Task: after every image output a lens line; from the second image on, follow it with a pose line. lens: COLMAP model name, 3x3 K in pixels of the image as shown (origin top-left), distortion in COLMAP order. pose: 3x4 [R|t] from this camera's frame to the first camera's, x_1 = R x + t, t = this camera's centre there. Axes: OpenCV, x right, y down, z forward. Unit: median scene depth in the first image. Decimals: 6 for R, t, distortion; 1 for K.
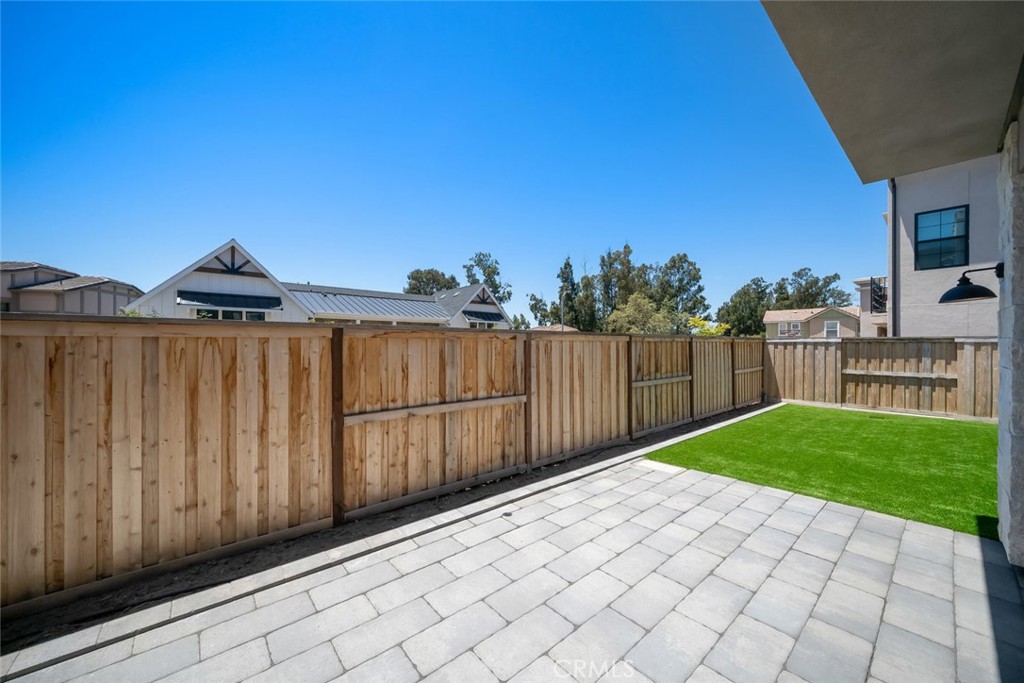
lens RADIAL K [[371.1, 0, 512.7], [0, 371.1, 344.0], [0, 0, 1]] dist [-0.002179, -0.000178]
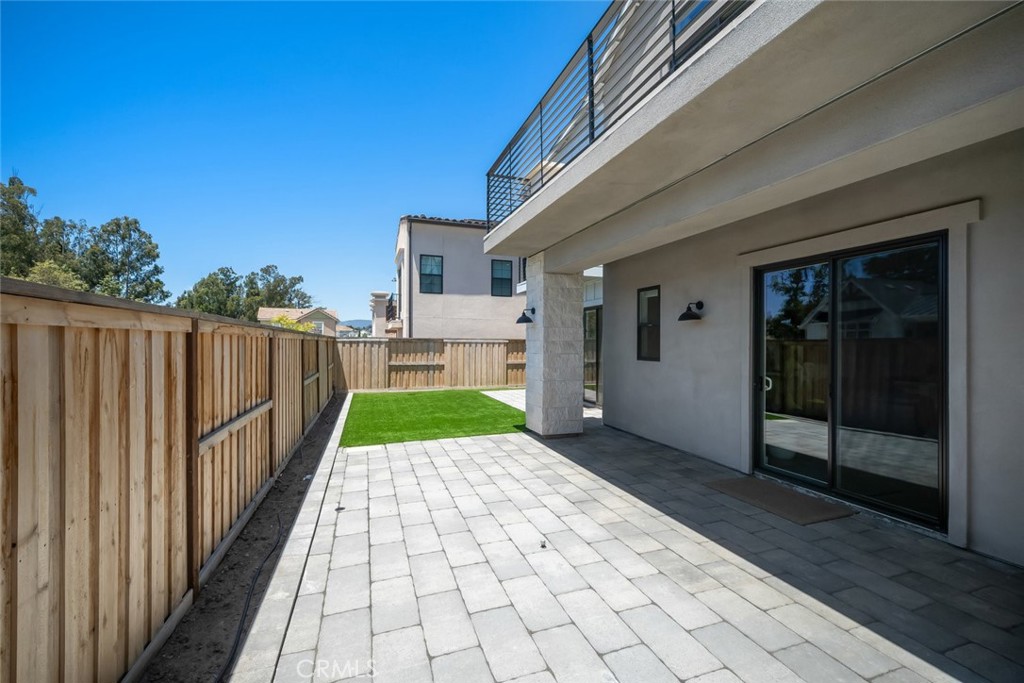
lens RADIAL K [[420.8, 0, 504.4], [0, 420.8, 341.3], [0, 0, 1]] dist [-0.001939, -0.000189]
pose [[0.380099, 0.005028, 0.924932, -0.121380], [-0.003408, 0.999986, -0.004035, -0.000094], [-0.924939, -0.001619, 0.380111, 0.018335]]
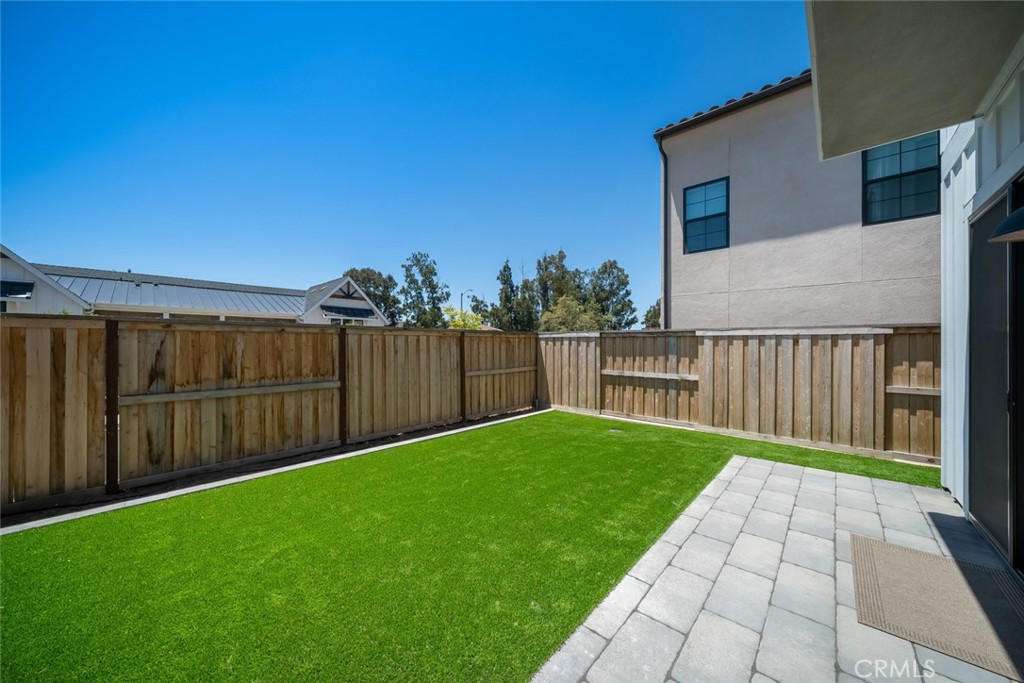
lens RADIAL K [[352.6, 0, 512.1], [0, 352.6, 344.3], [0, 0, 1]] dist [-0.000751, -0.000028]
pose [[0.992476, 0.000151, 0.122437, 0.213028], [-0.000215, 1.000000, 0.000505, 0.004058], [-0.122437, -0.000528, 0.992476, 0.083860]]
